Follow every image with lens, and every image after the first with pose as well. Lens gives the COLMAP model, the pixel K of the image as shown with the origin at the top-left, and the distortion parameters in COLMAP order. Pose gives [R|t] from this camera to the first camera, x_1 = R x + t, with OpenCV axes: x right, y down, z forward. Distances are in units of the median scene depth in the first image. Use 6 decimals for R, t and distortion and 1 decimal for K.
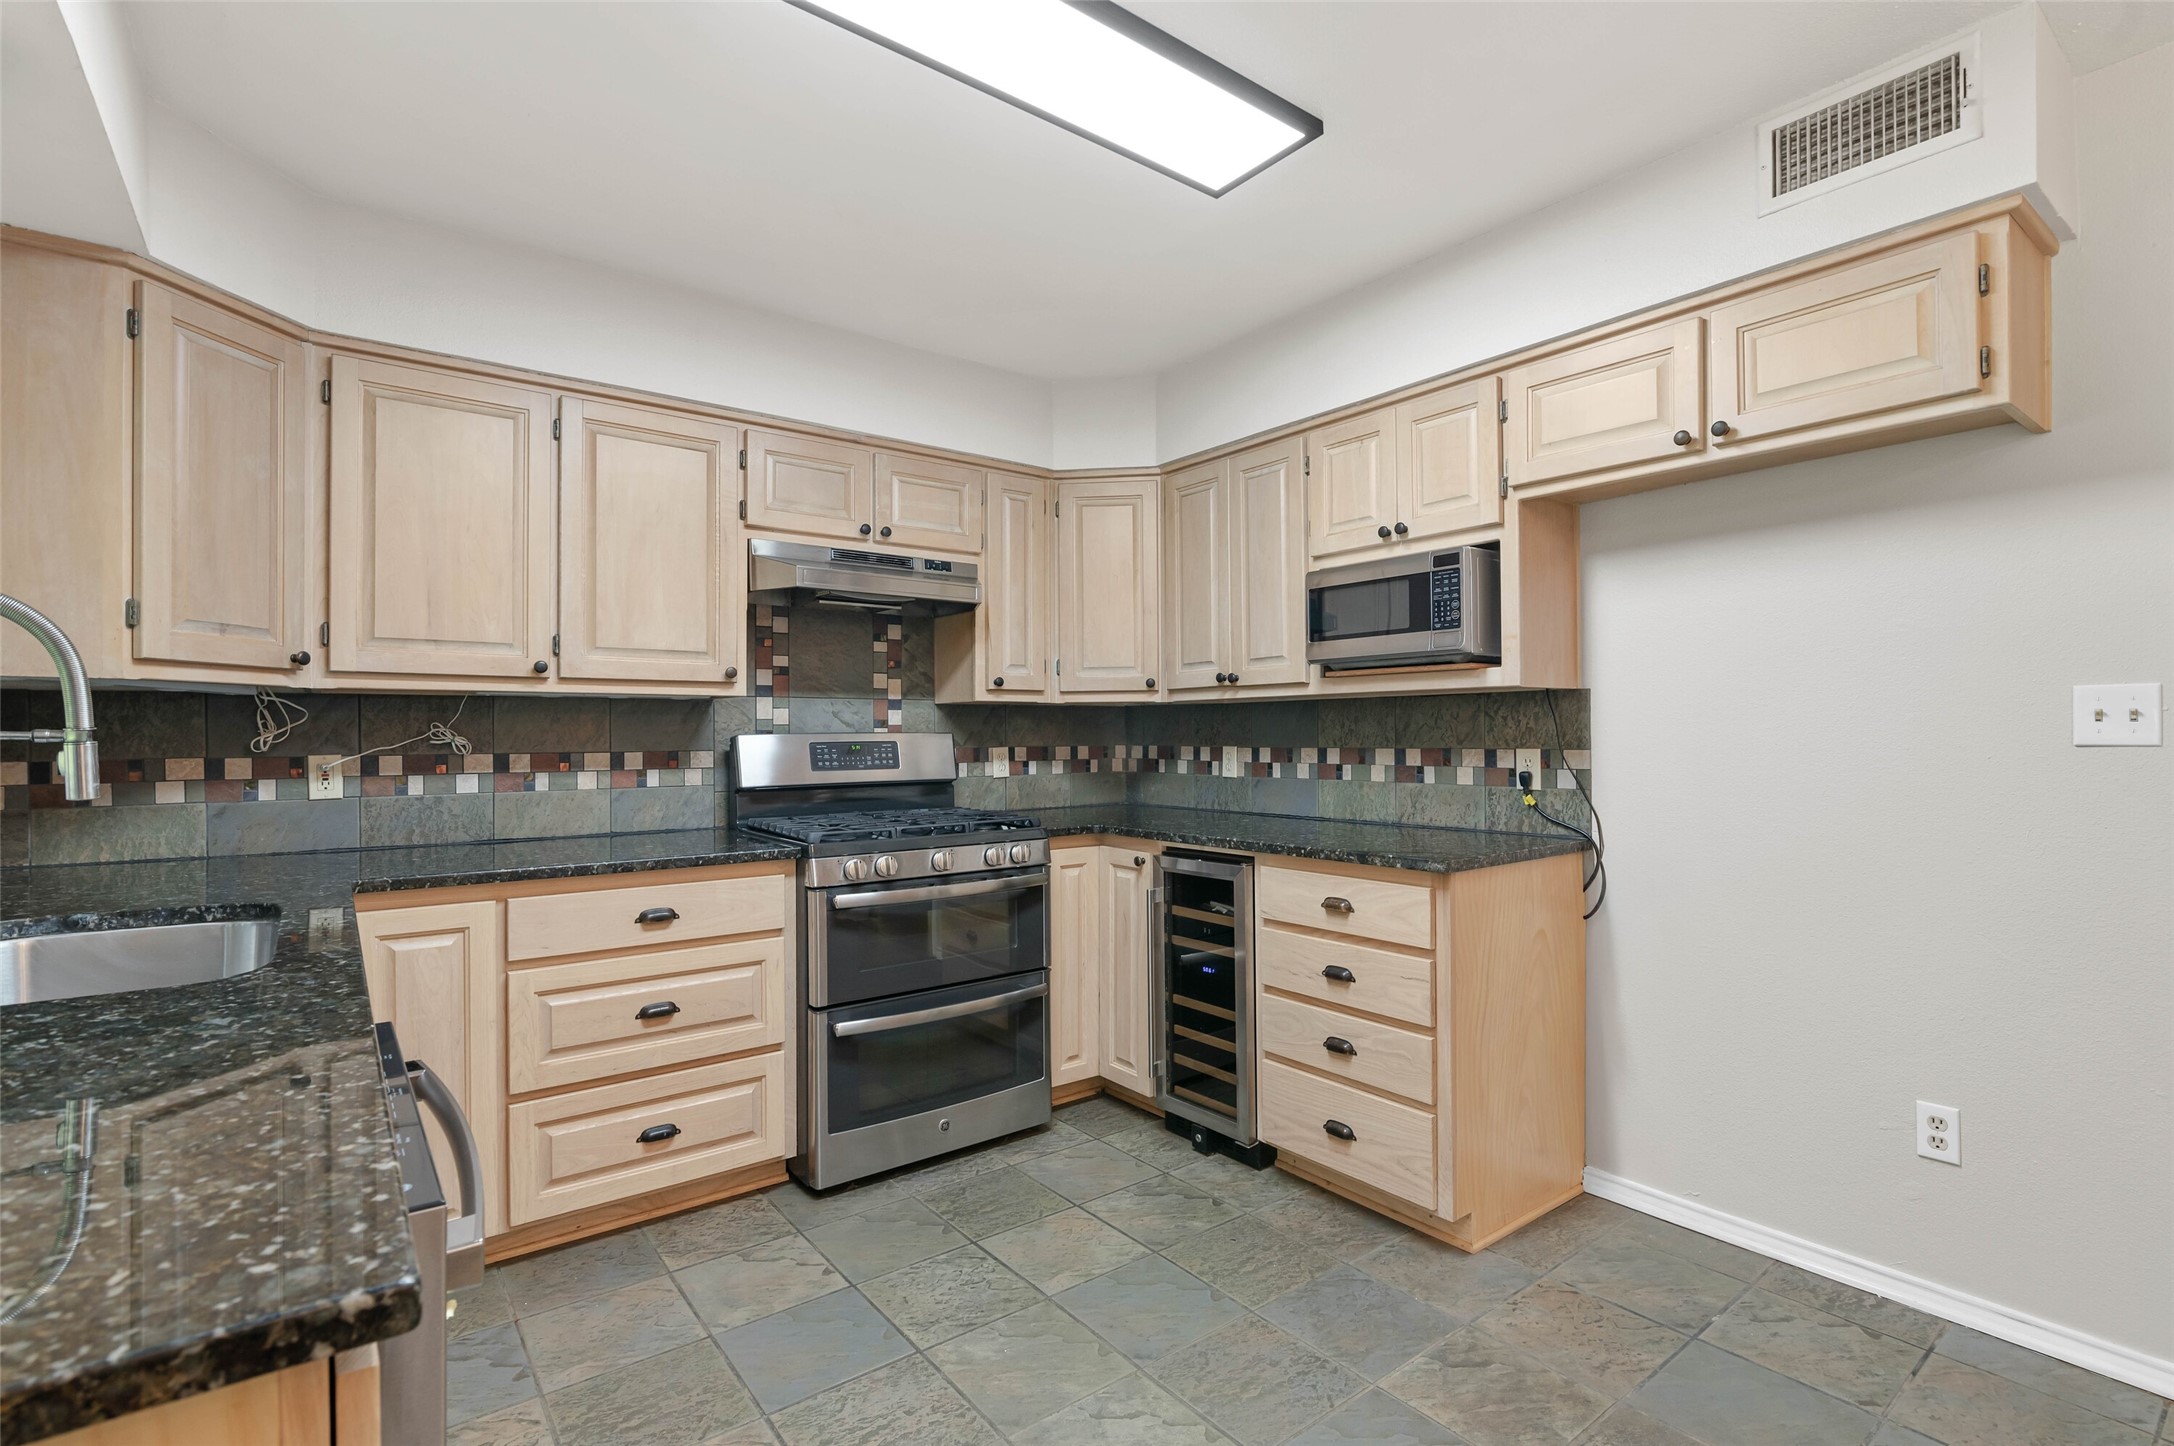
lens RADIAL K [[1000.6, 0, 1086.0], [0, 1000.6, 721.3], [0, 0, 1]] dist [-0.006136, -0.000269]
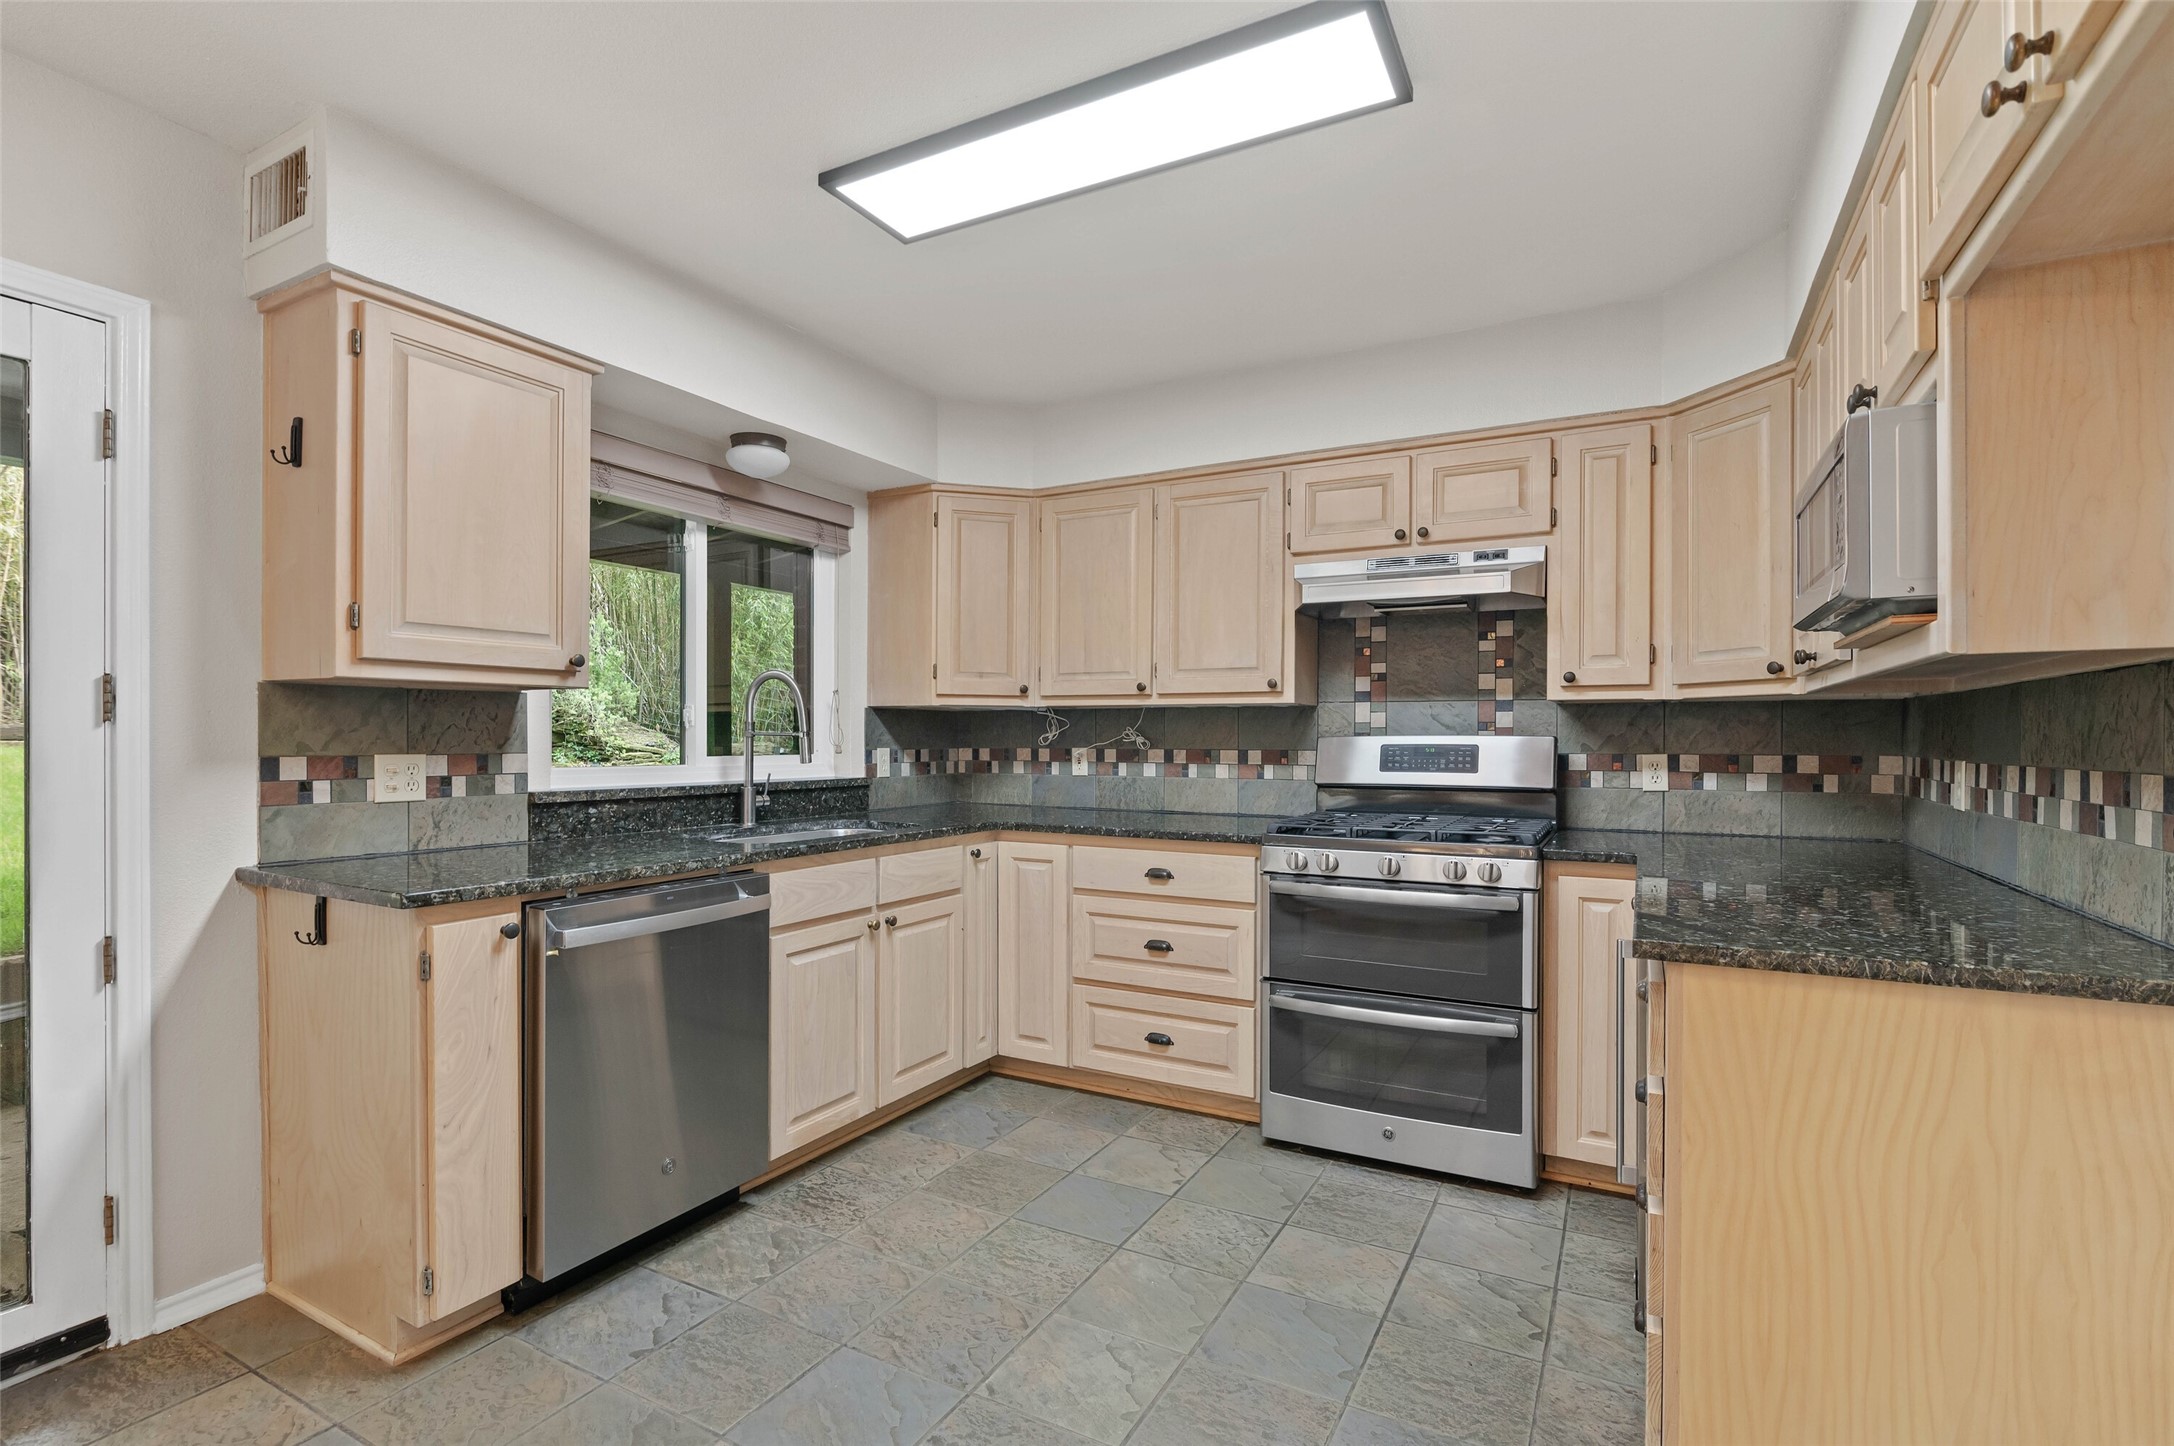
lens RADIAL K [[1000.6, 0, 1092.4], [0, 1000.6, 733.9], [0, 0, 1]] dist [-0.006136, -0.000269]
pose [[0.410847, 0.002487, -0.911701, 0.623911], [0.005998, 0.999967, 0.005431, 0.002836], [0.911684, -0.007700, 0.410819, 0.324708]]
